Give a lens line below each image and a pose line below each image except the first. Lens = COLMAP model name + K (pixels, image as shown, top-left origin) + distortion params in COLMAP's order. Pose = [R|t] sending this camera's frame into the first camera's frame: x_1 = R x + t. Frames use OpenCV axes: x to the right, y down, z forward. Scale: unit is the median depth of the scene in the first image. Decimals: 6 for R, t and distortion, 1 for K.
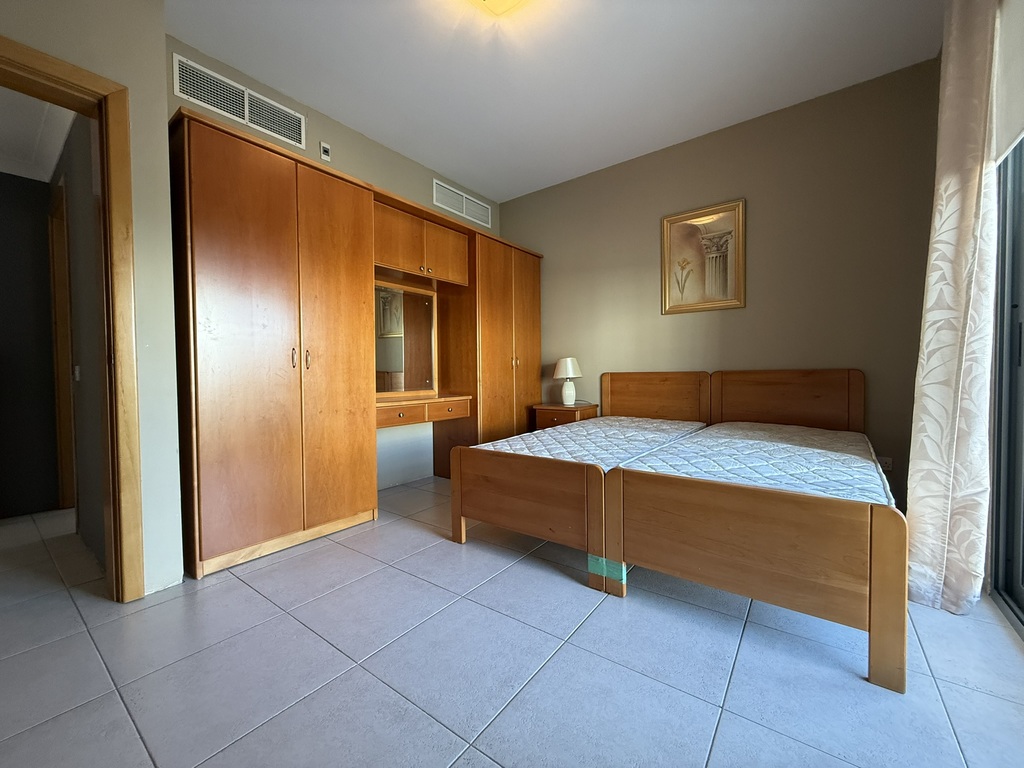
lens RADIAL K [[407.8, 0, 510.1], [0, 407.8, 382.6], [0, 0, 1]] dist [-0.000158, -0.000201]
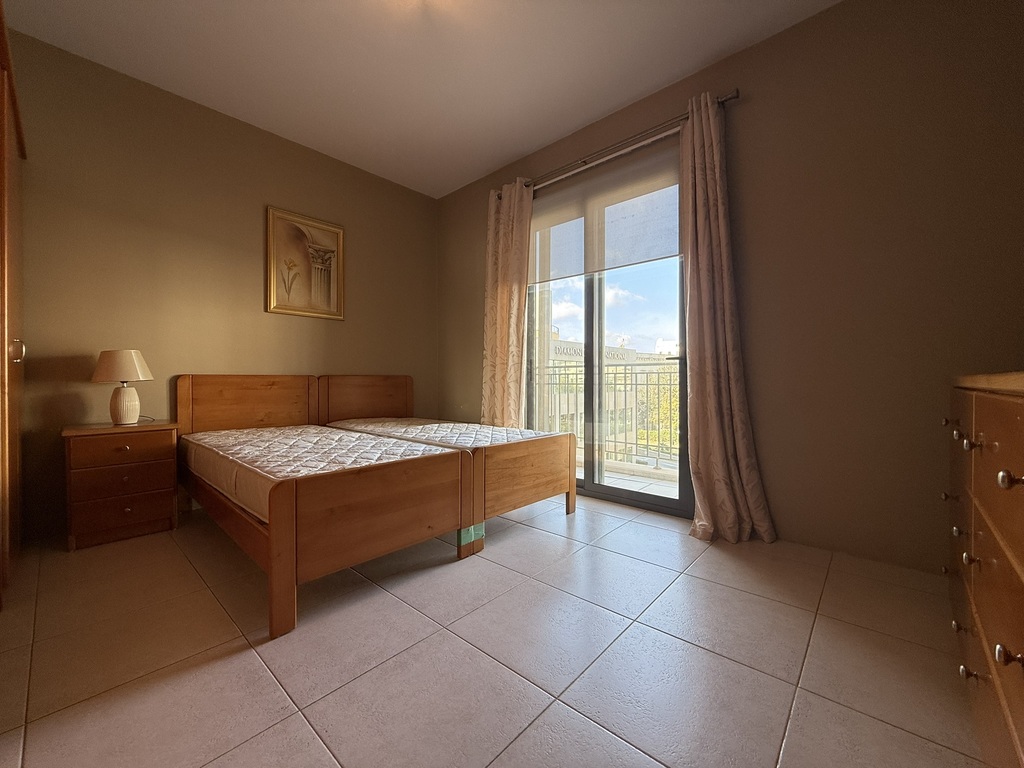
lens RADIAL K [[407.8, 0, 510.1], [0, 407.8, 382.6], [0, 0, 1]] dist [-0.000158, -0.000201]
pose [[0.093444, 0.008706, 0.995587, -0.502036], [0.024456, 0.999640, -0.011037, 0.014205], [-0.995324, 0.025380, 0.093197, 0.405852]]
